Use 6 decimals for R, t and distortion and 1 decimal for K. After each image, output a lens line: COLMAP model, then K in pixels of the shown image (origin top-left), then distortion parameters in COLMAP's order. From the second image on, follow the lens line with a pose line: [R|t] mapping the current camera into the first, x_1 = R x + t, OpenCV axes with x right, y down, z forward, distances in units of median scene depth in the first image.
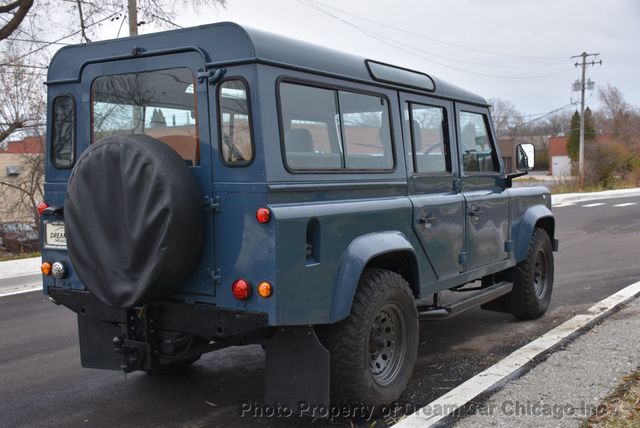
lens RADIAL K [[716.0, 0, 320.0], [0, 716.0, 214.0], [0, 0, 1]] dist [0.081211, 0.020836]
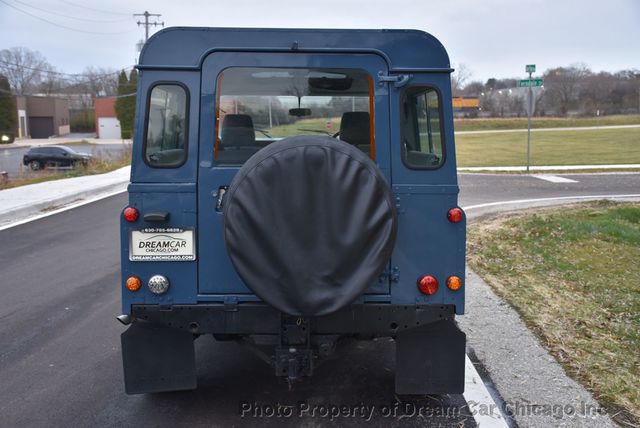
lens RADIAL K [[781.1, 0, 320.0], [0, 781.1, 214.0], [0, 0, 1]] dist [0.071843, -0.004324]
pose [[0.817359, -0.045131, 0.574359, -0.731036], [0.019153, 0.998505, 0.051203, -0.050630], [-0.575811, -0.030851, 0.817001, 0.119868]]
